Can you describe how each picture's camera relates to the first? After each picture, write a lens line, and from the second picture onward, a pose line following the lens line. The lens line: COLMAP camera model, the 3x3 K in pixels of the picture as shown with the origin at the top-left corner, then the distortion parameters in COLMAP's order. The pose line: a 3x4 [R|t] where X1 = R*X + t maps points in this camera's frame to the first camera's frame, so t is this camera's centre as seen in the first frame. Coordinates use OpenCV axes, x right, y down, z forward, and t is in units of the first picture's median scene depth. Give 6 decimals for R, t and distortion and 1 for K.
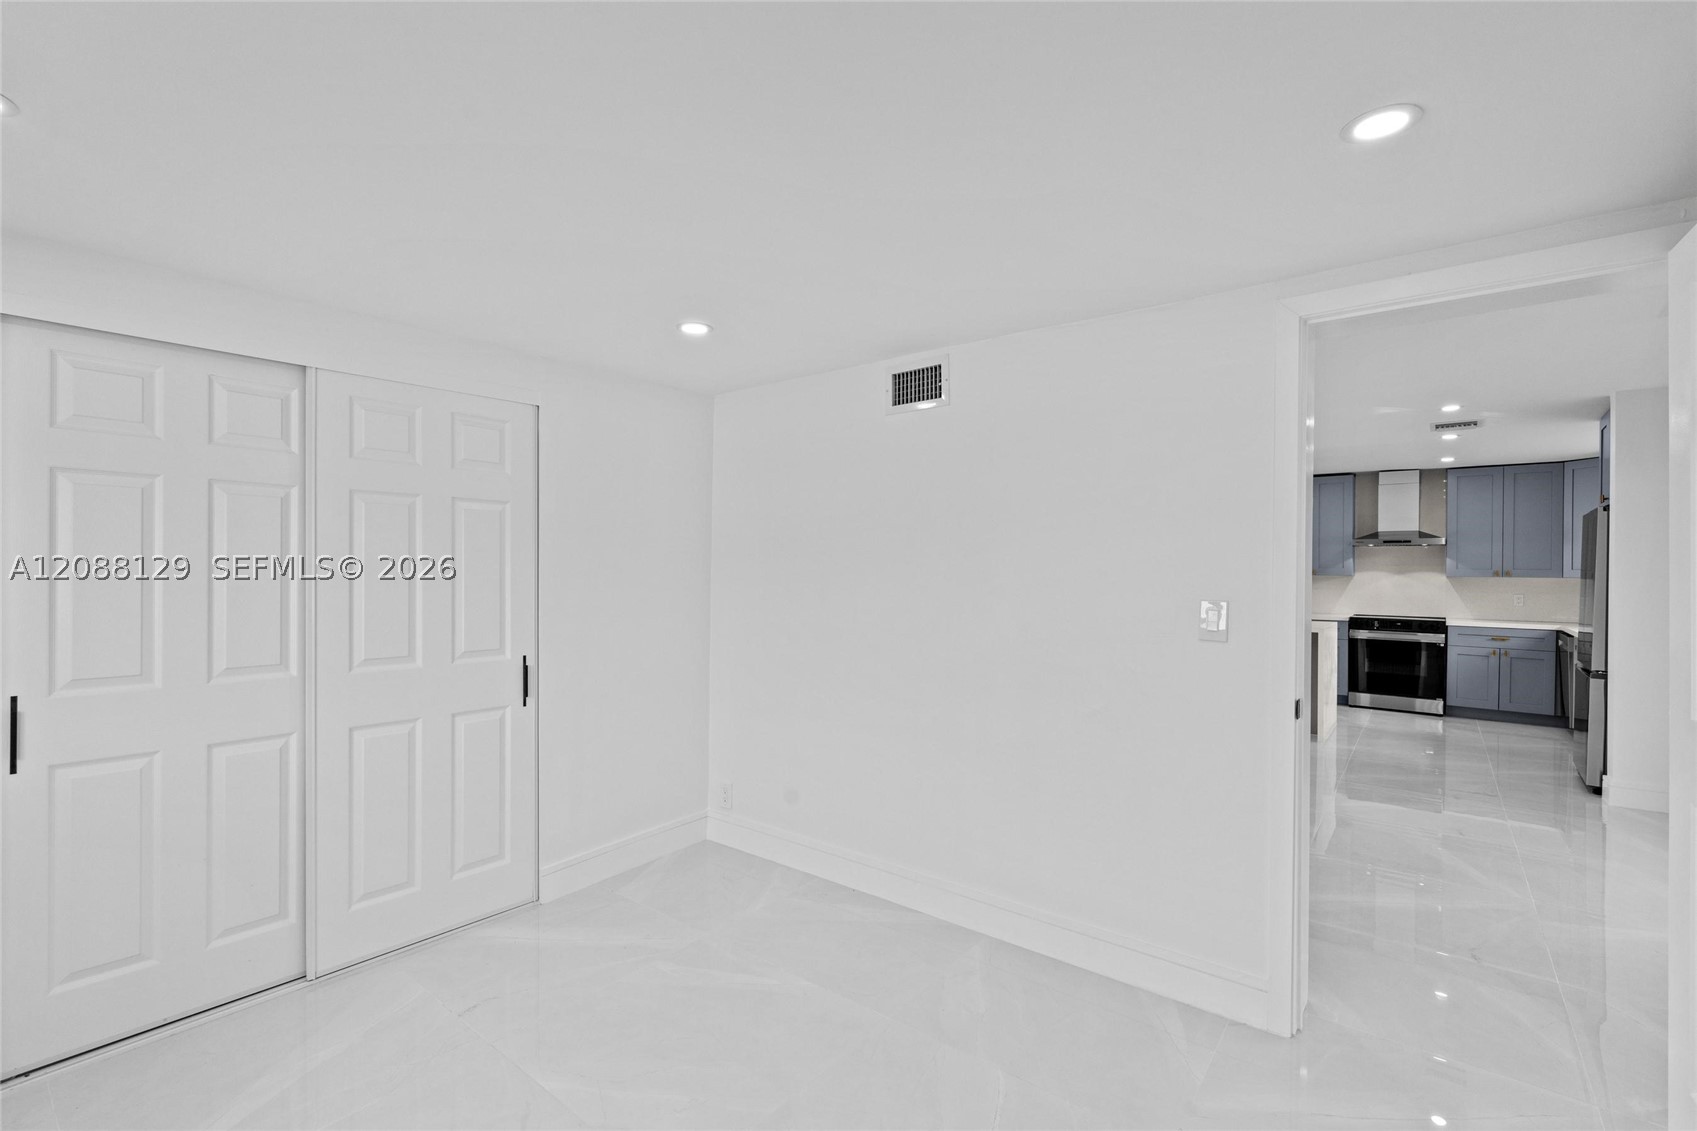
lens RADIAL K [[741.2, 0, 850.0], [0, 741.2, 572.7], [0, 0, 1]] dist [-0.005901, 0.000258]
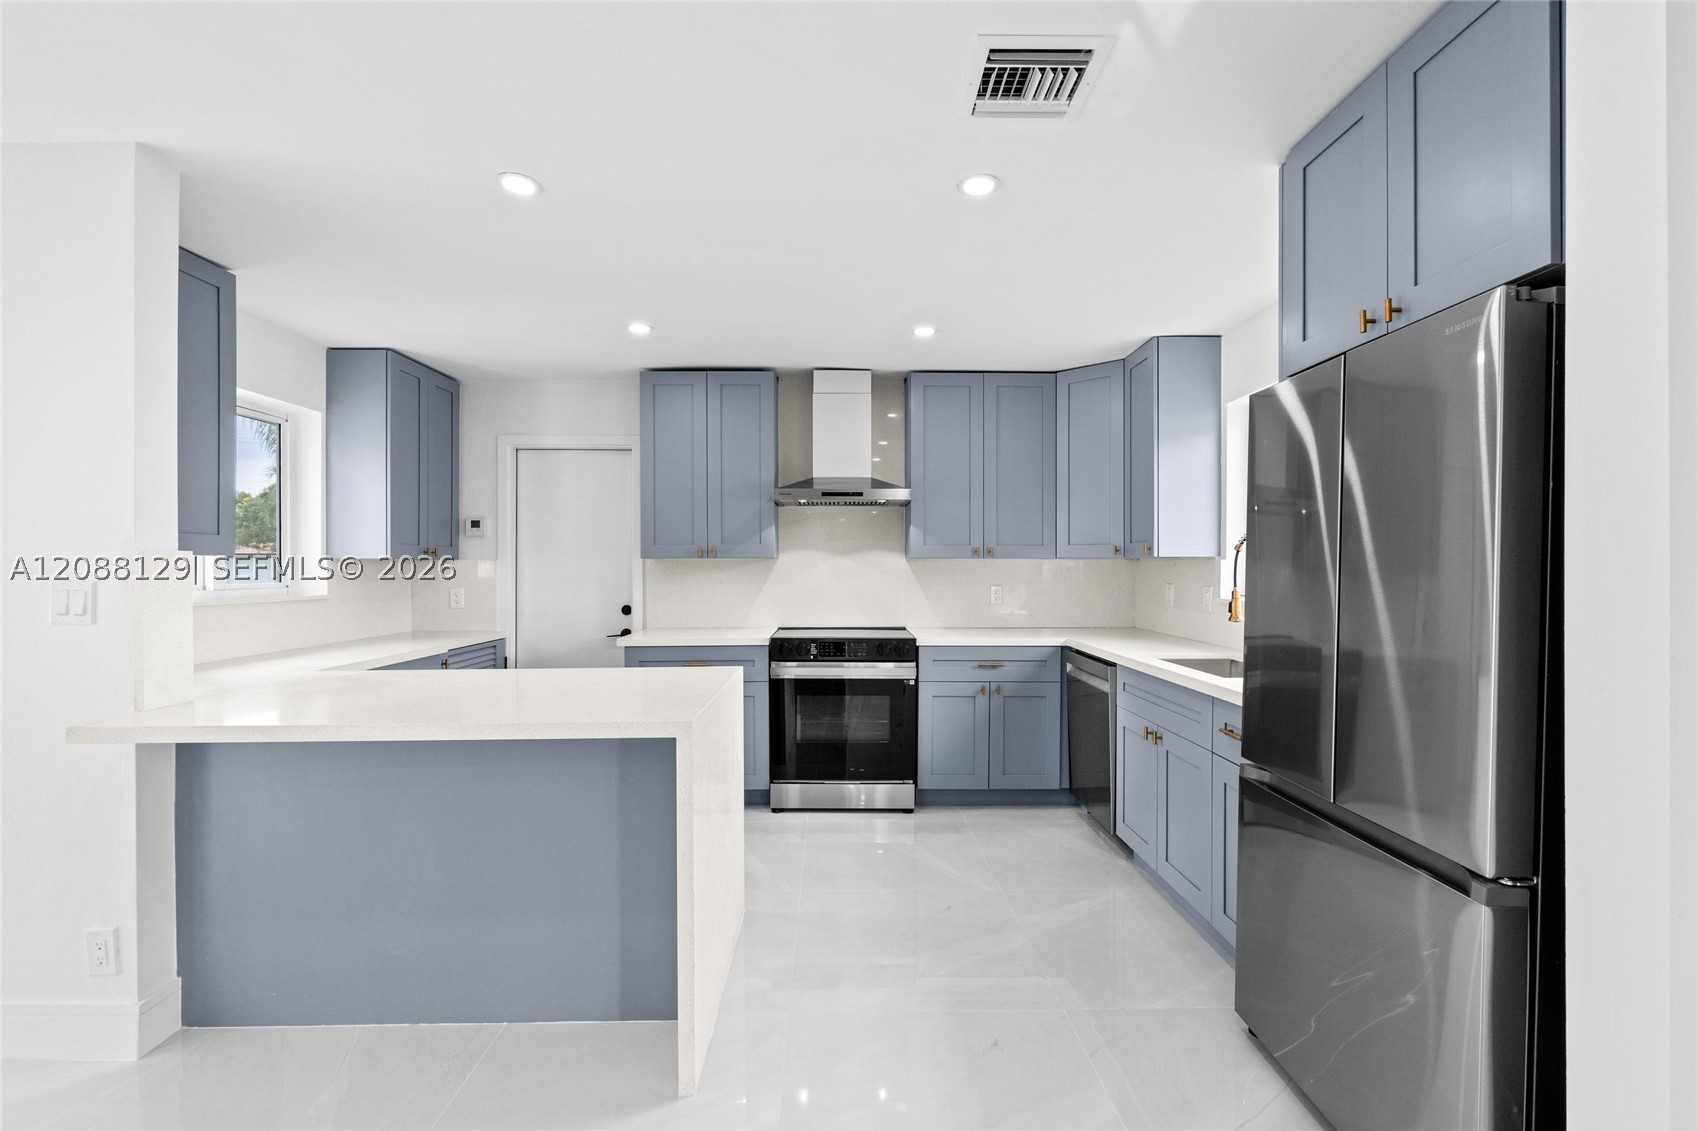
lens RADIAL K [[741.2, 0, 846.3], [0, 741.2, 565.6], [0, 0, 1]] dist [-0.005901, 0.000258]
pose [[0.770807, -0.007957, 0.637019, 0.407857], [0.006600, 0.999968, 0.004504, 0.008324], [-0.637034, 0.000733, 0.770835, 0.597168]]
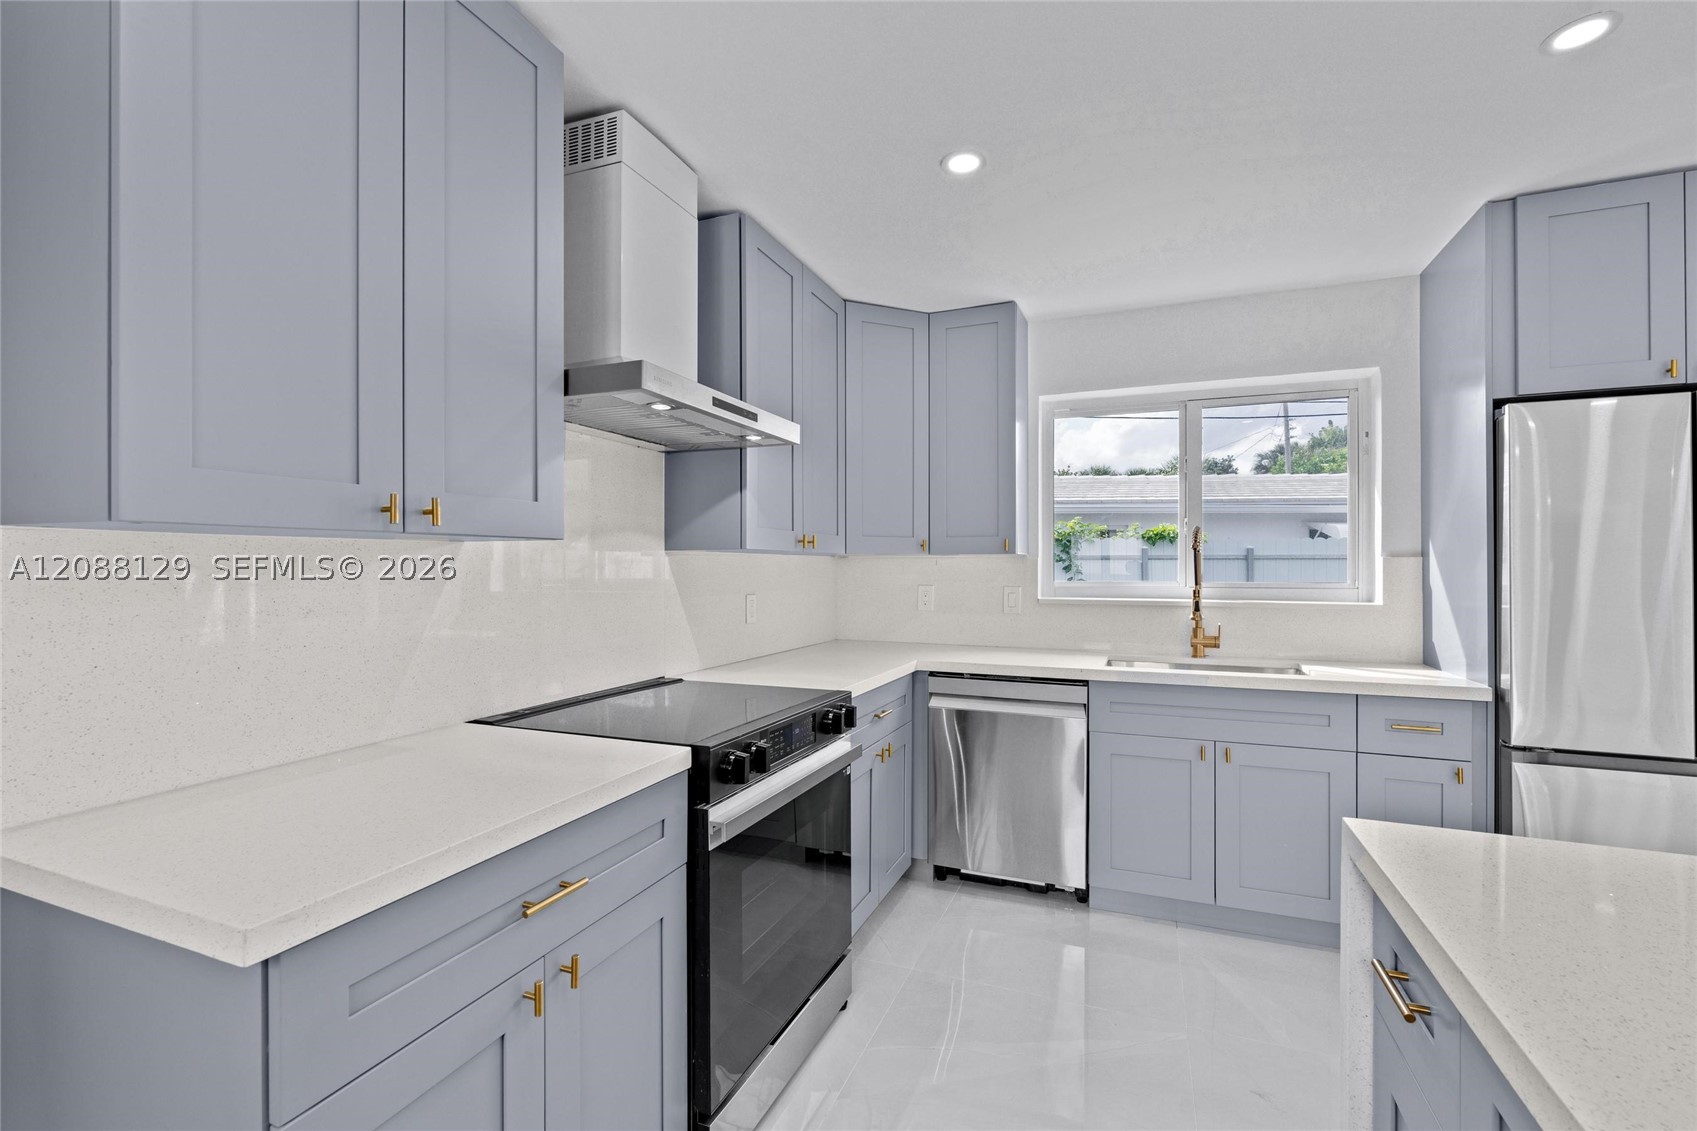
lens RADIAL K [[741.2, 0, 849.5], [0, 741.2, 566.5], [0, 0, 1]] dist [-0.005901, 0.000258]
pose [[-0.288869, -0.007217, 0.957342, 0.498213], [-0.002149, 0.999974, 0.006890, 0.010483], [-0.957366, -0.000067, -0.288877, 1.070803]]
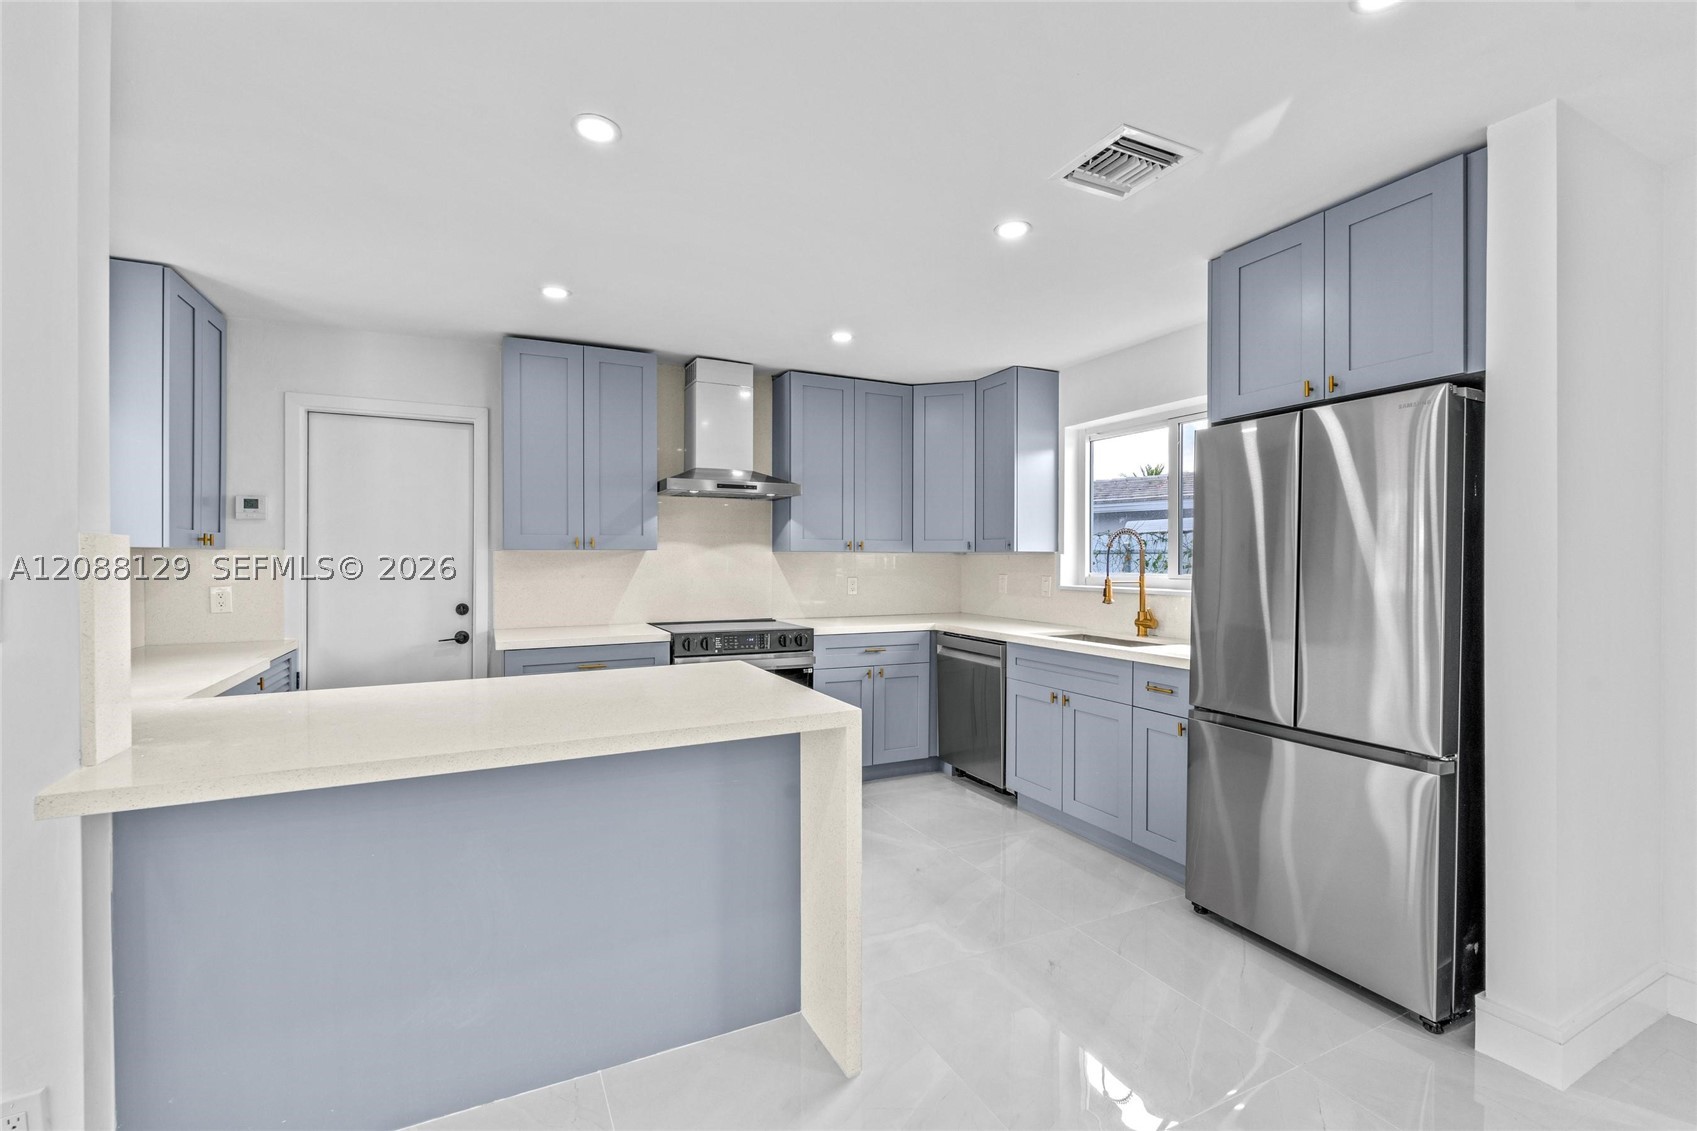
lens RADIAL K [[741.2, 0, 846.6], [0, 741.2, 561.4], [0, 0, 1]] dist [-0.005901, 0.000258]
pose [[0.425349, -0.010185, 0.904972, 0.291124], [0.001803, 0.999944, 0.010407, 0.007391], [-0.905027, -0.002795, 0.425344, 0.719285]]
